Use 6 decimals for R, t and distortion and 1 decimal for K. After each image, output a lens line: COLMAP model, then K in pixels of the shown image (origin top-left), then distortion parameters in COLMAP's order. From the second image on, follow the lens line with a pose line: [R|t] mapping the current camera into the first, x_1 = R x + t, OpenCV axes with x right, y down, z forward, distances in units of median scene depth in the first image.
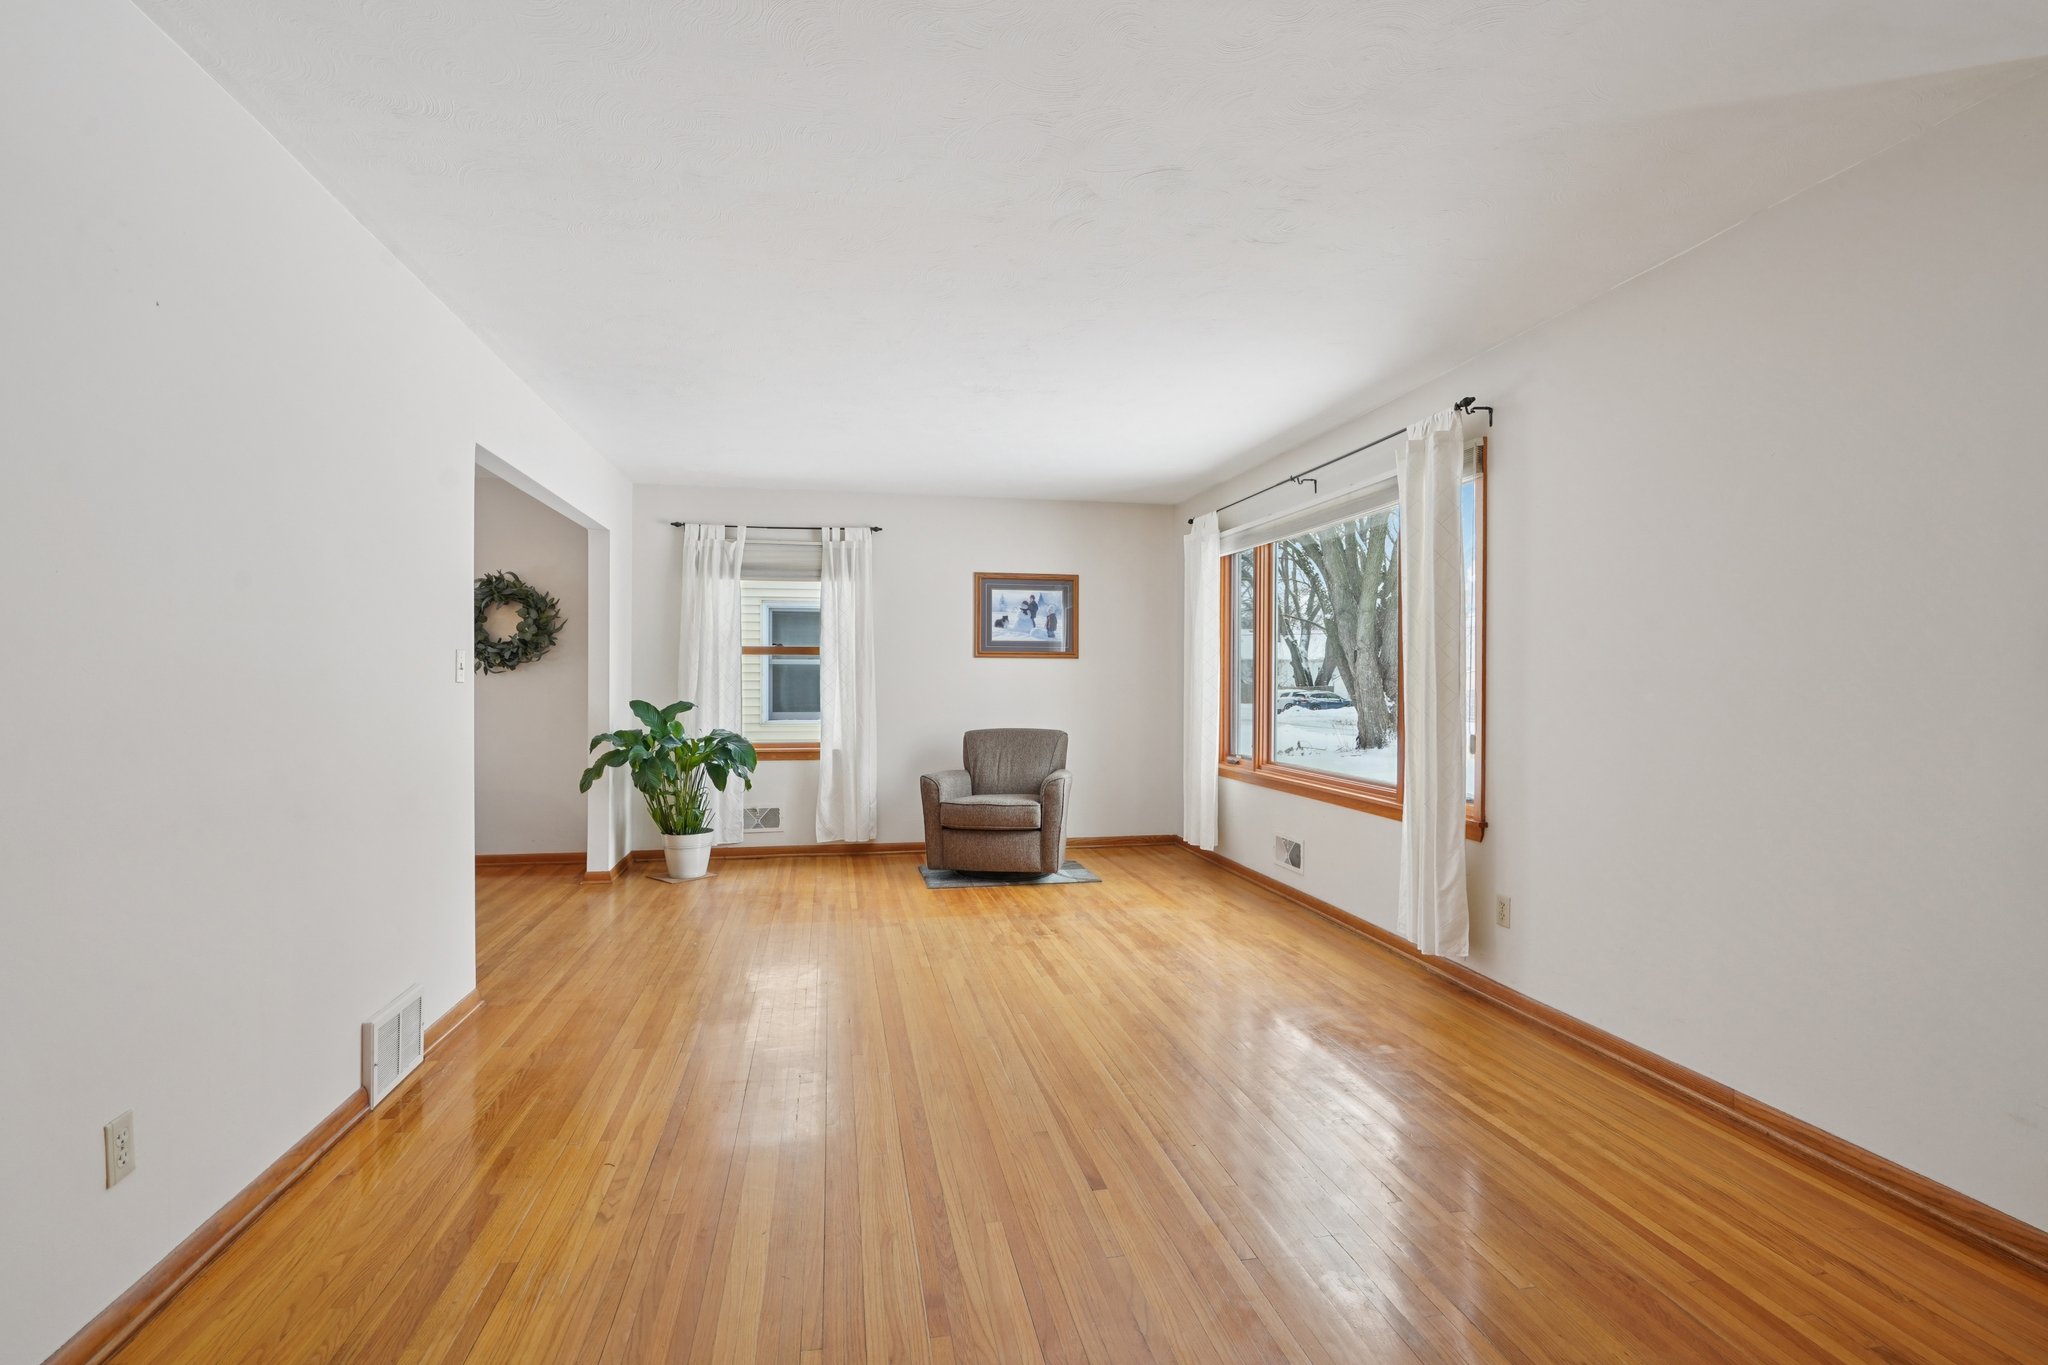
lens RADIAL K [[946.2, 0, 1020.2], [0, 946.2, 678.5], [0, 0, 1]] dist [-0.003216, -0.000827]
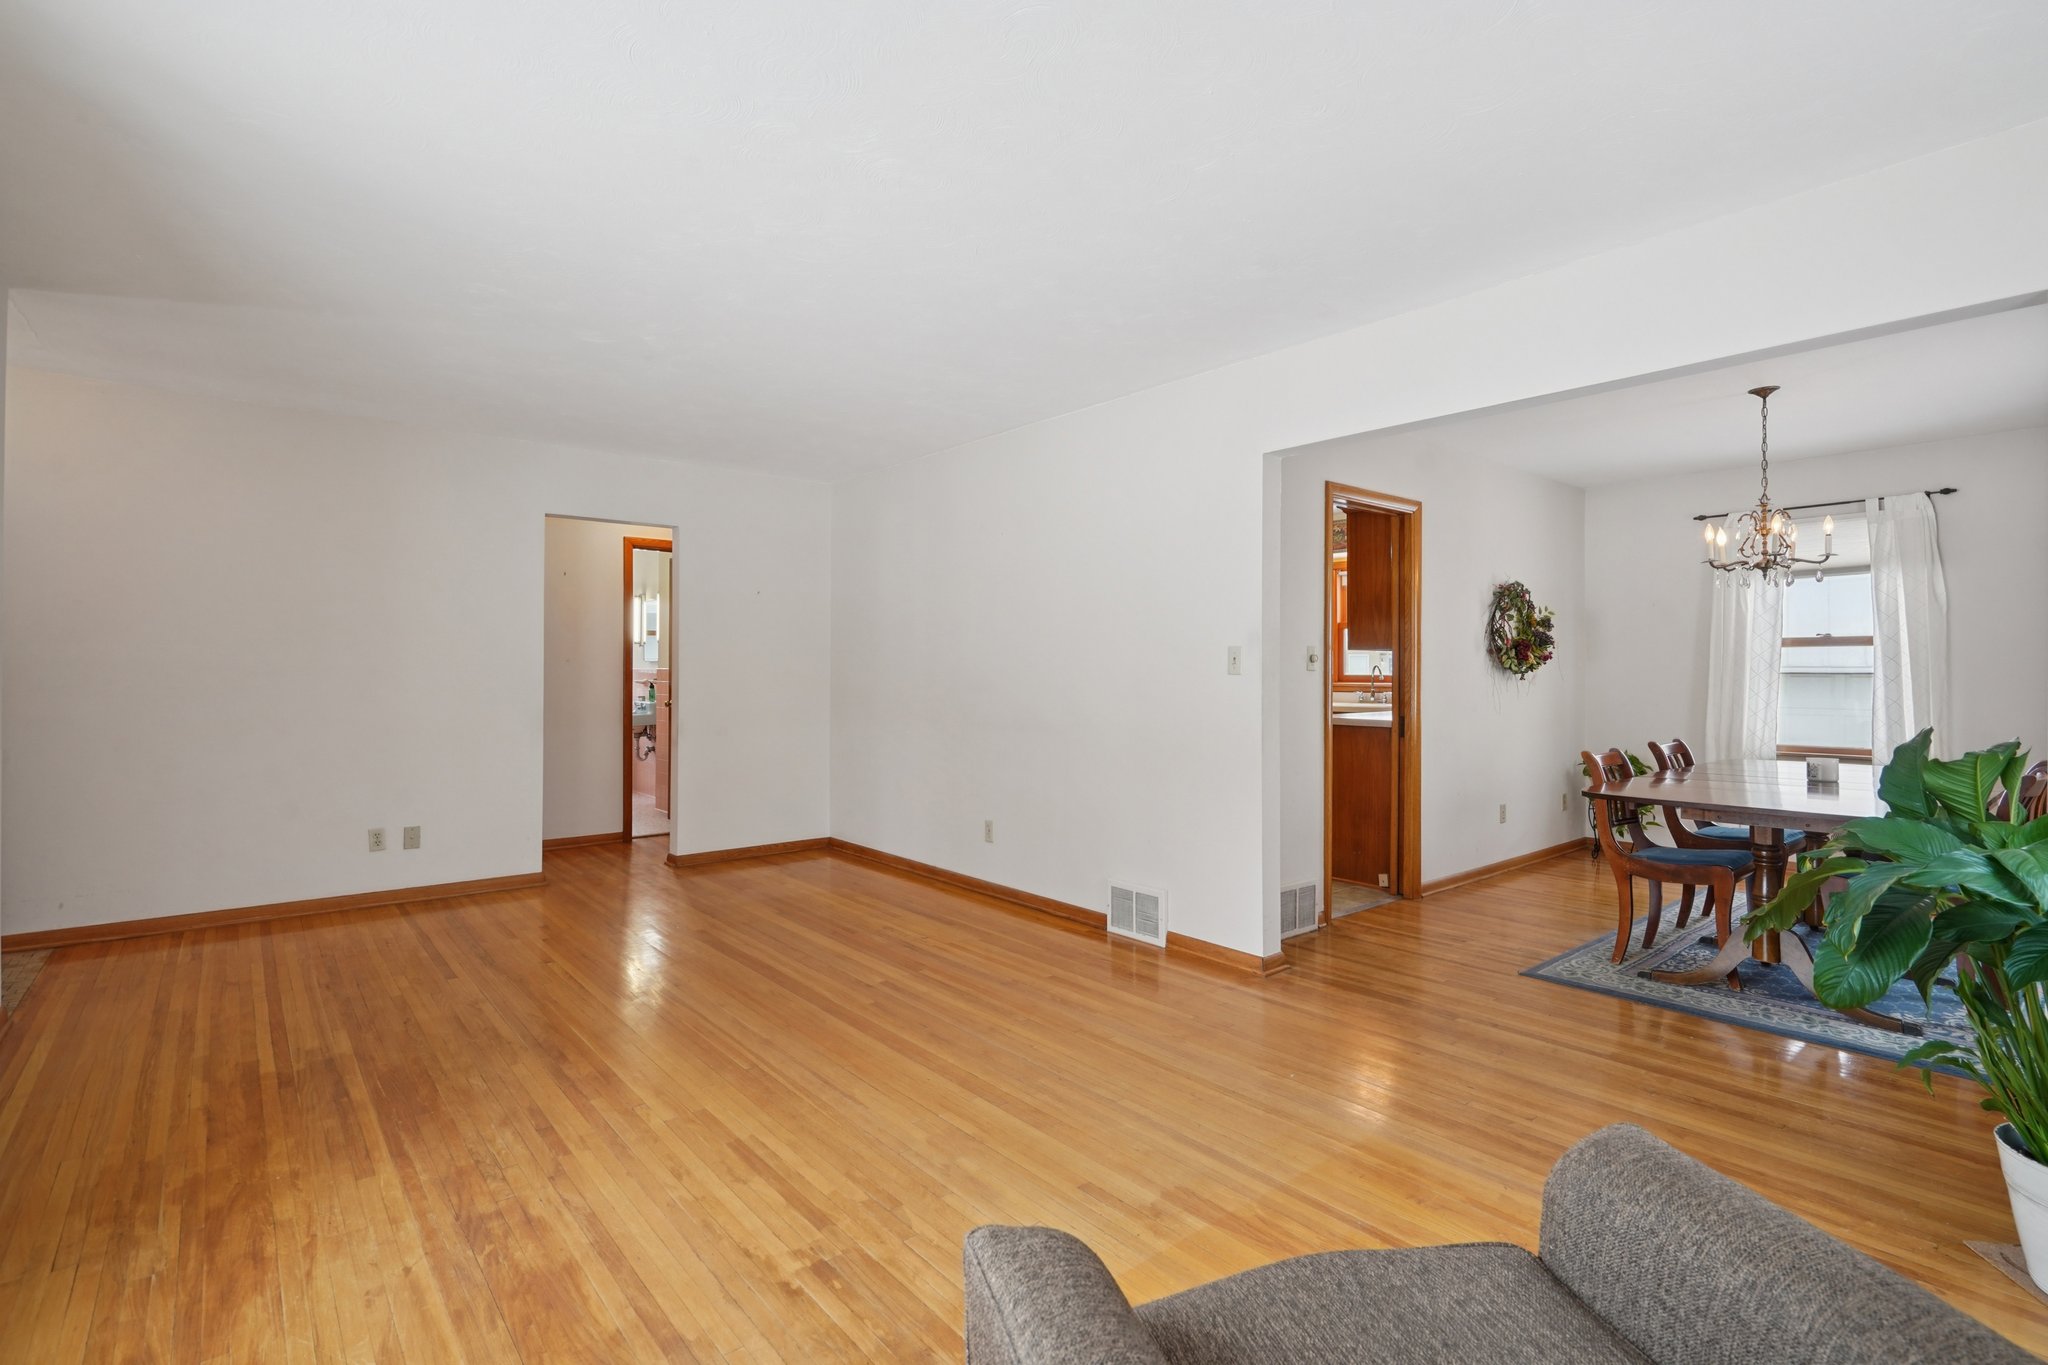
lens RADIAL K [[946.2, 0, 1020.2], [0, 946.2, 678.5], [0, 0, 1]] dist [-0.003216, -0.000827]
pose [[-0.876554, -0.001158, -0.481302, 0.112553], [-0.005332, 0.999959, 0.007304, 0.001418], [0.481274, 0.008968, -0.876525, 1.079883]]
